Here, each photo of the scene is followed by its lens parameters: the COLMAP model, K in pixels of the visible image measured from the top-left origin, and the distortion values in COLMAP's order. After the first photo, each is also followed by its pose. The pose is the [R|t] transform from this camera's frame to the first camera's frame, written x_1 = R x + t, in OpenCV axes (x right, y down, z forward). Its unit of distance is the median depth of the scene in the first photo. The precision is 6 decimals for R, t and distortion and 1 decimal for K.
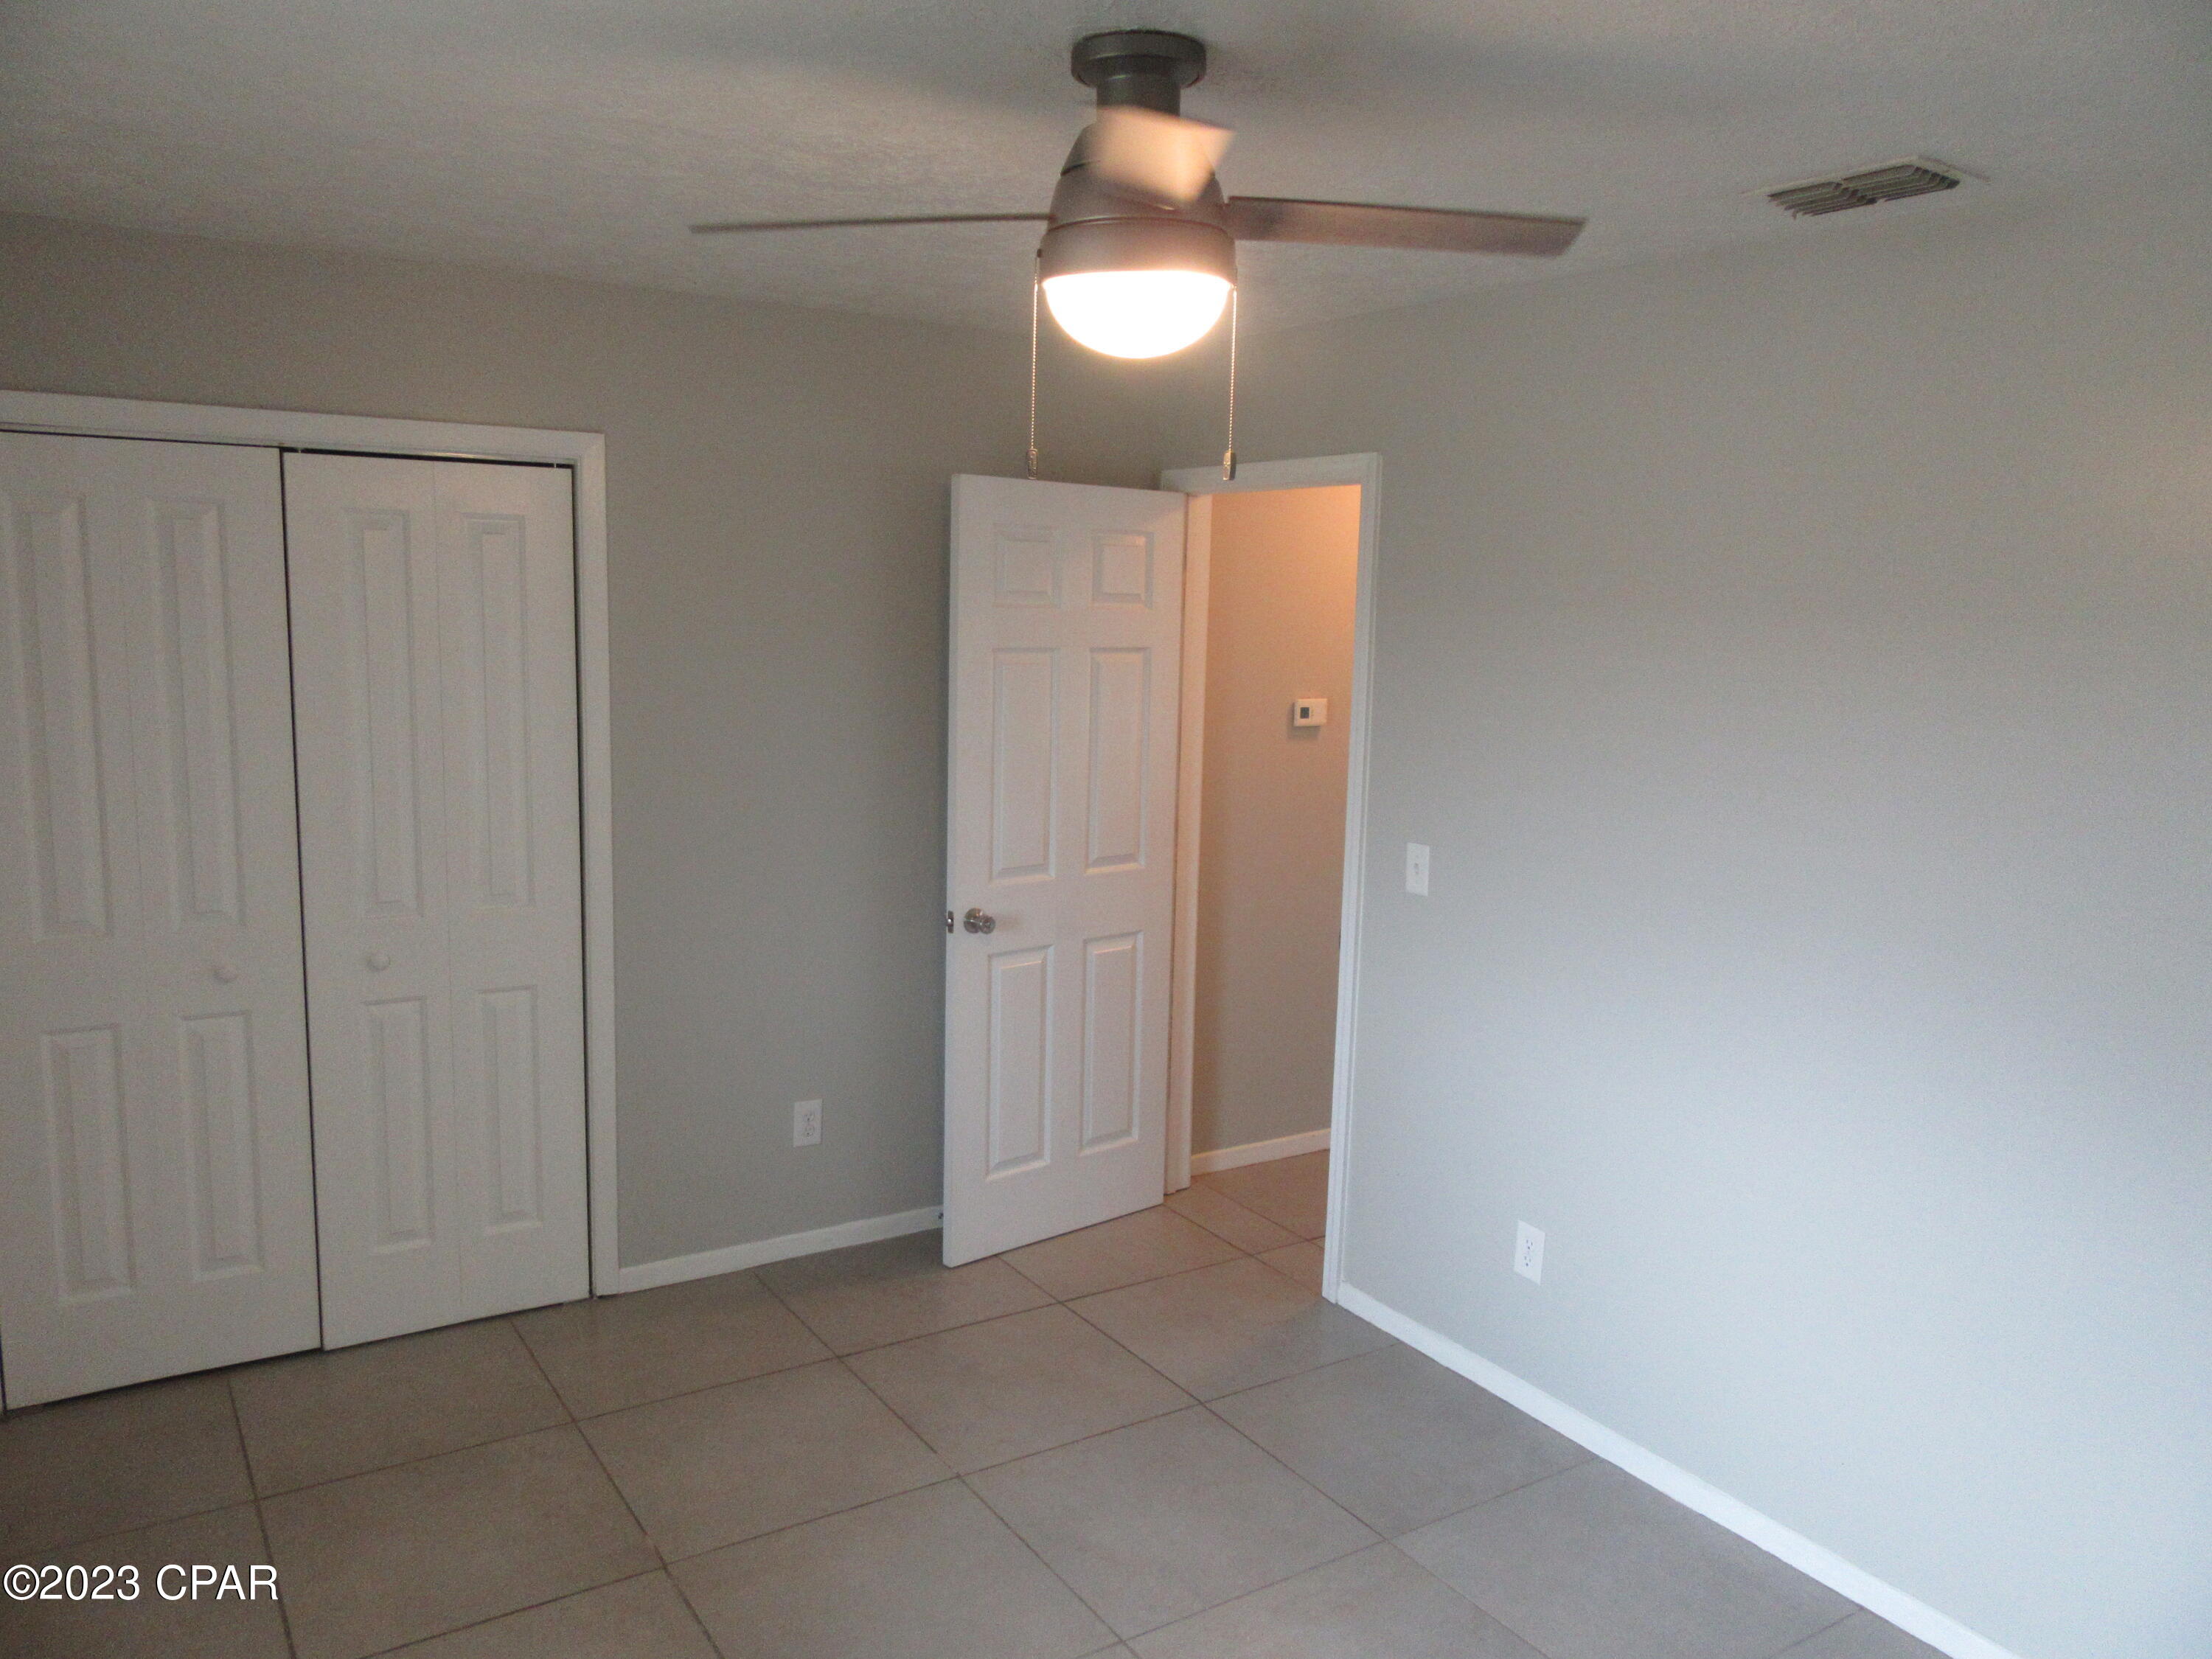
lens RADIAL K [[1647.9, 0, 1106.0], [0, 1647.9, 829.5], [0, 0, 1]] dist [-0.005117, 0.007658]
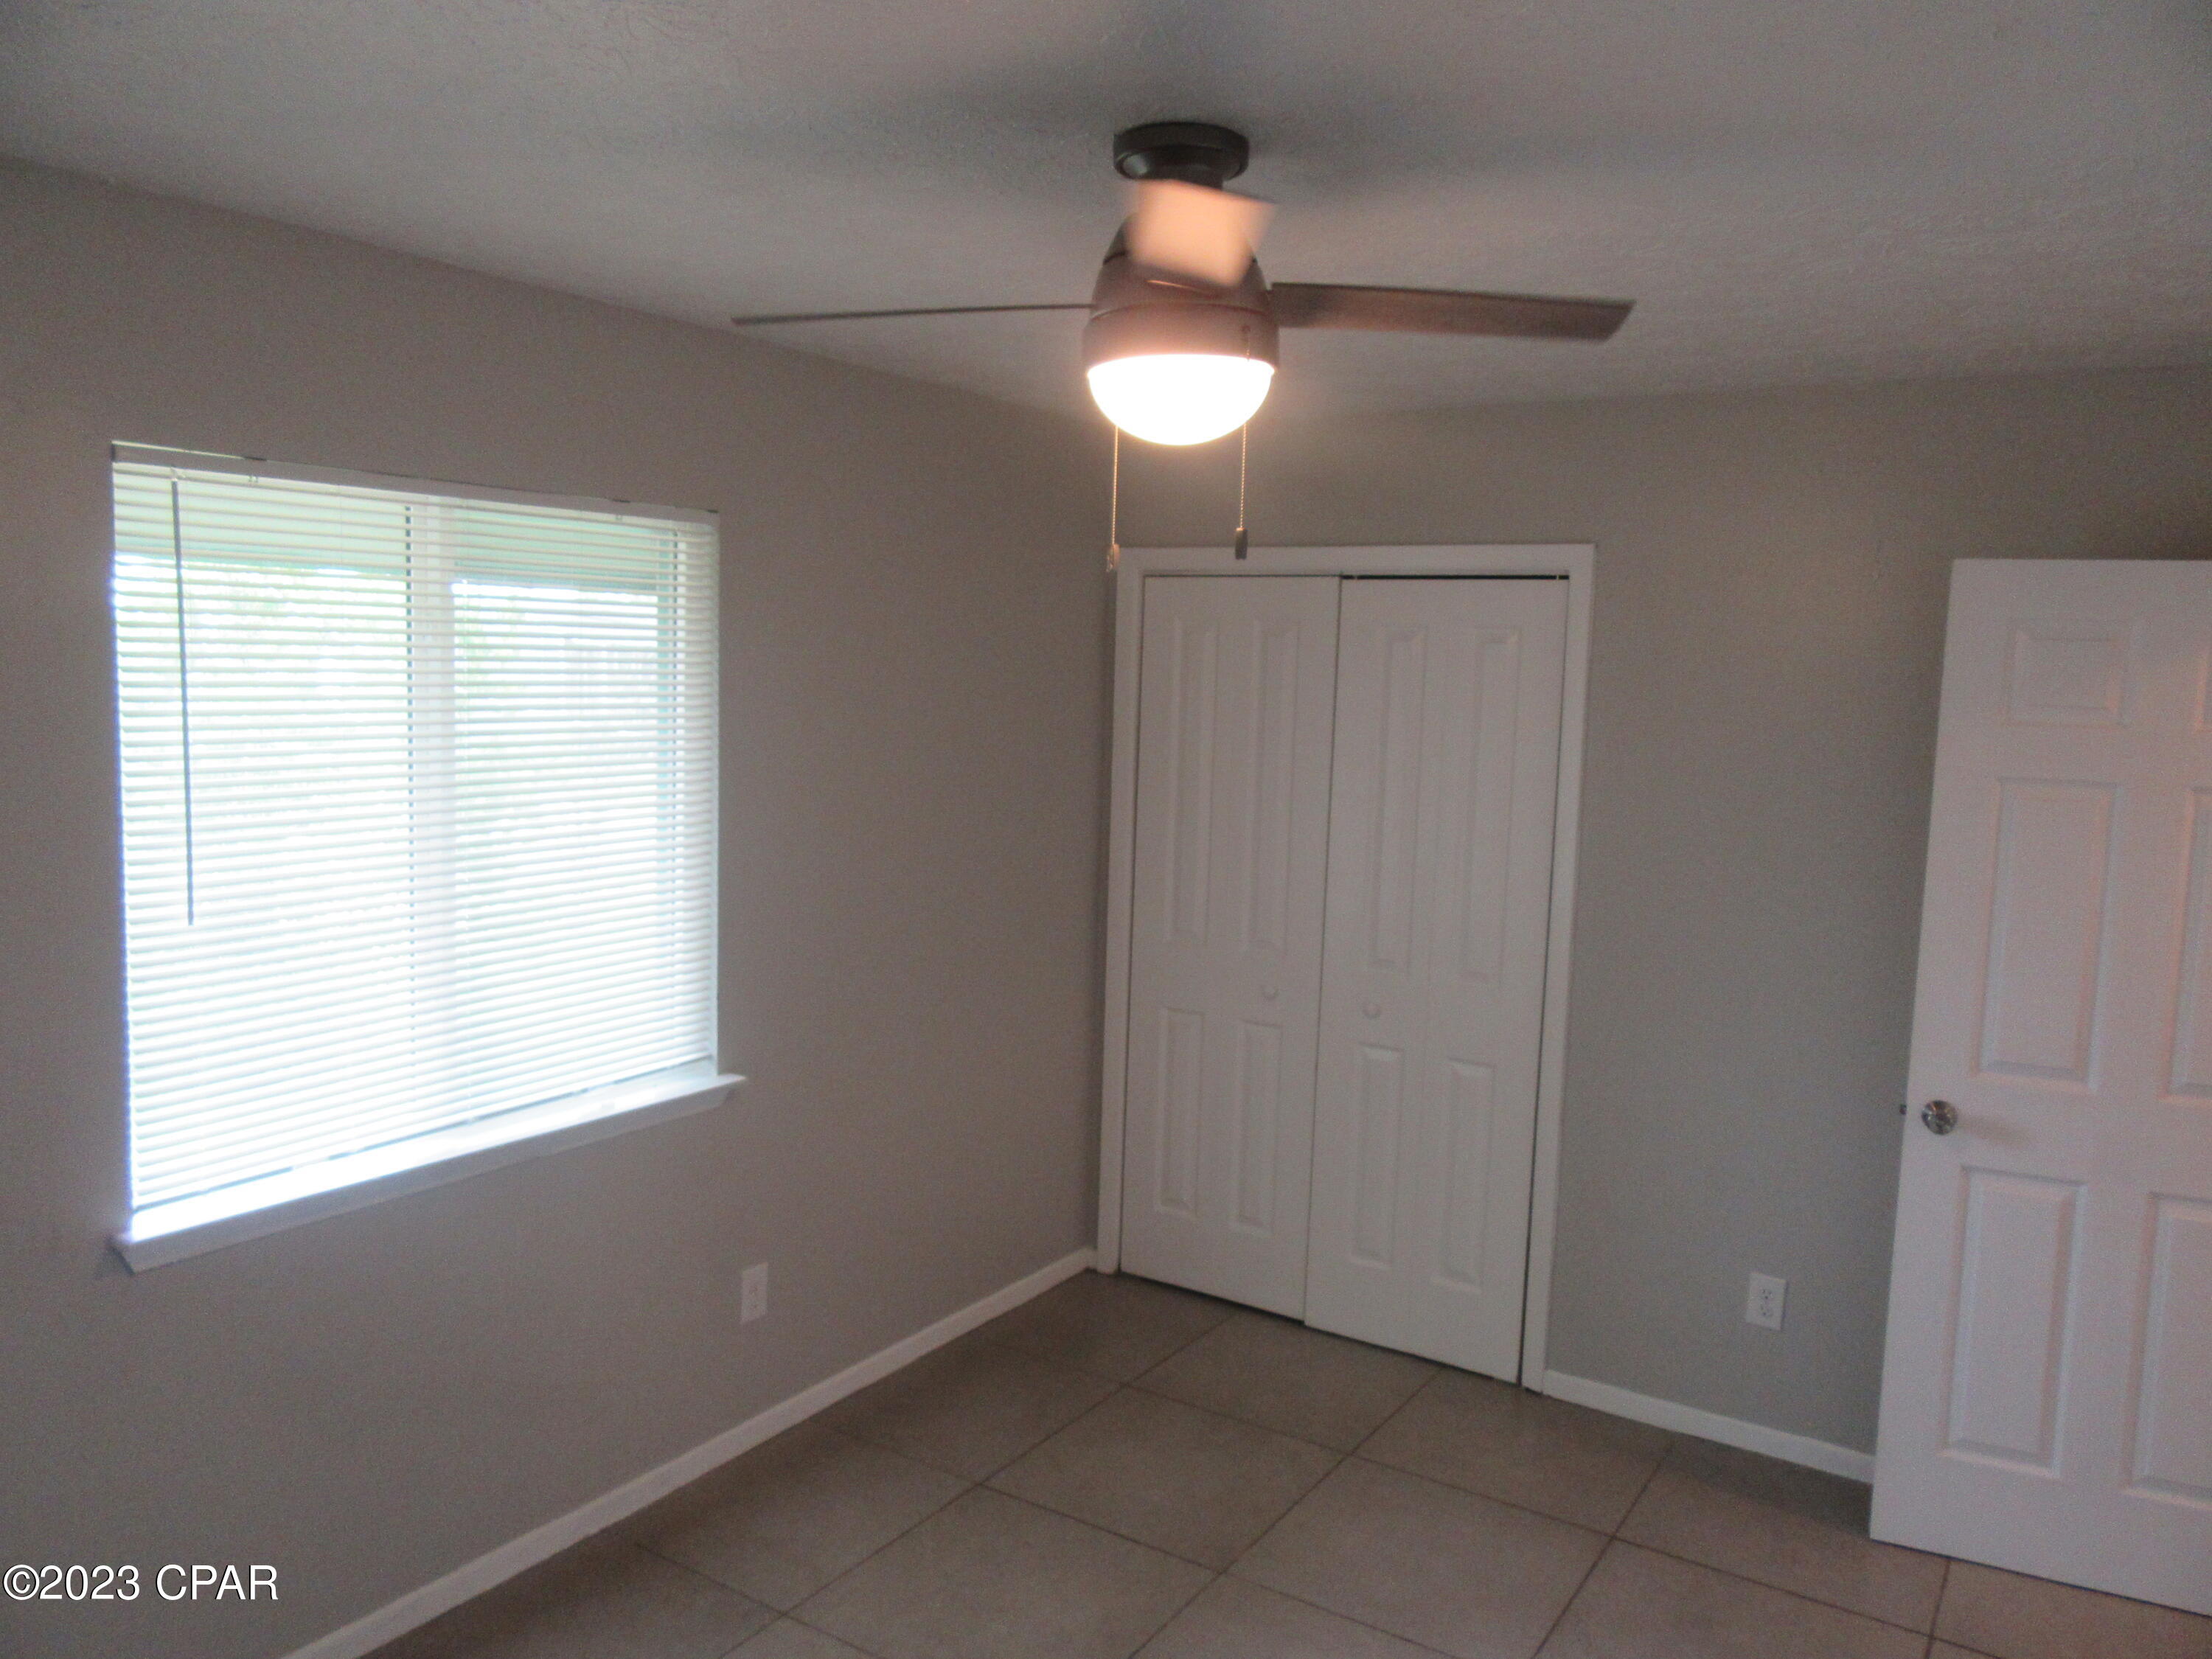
lens RADIAL K [[1633.3, 0, 1106.0], [0, 1633.3, 829.5], [0, 0, 1]] dist [0.003220, 0.005536]
pose [[0.422468, 0.083579, -0.902516, 0.460920], [-0.153491, 0.987955, 0.019642, -0.035743], [0.893287, 0.130231, 0.430208, 0.292184]]
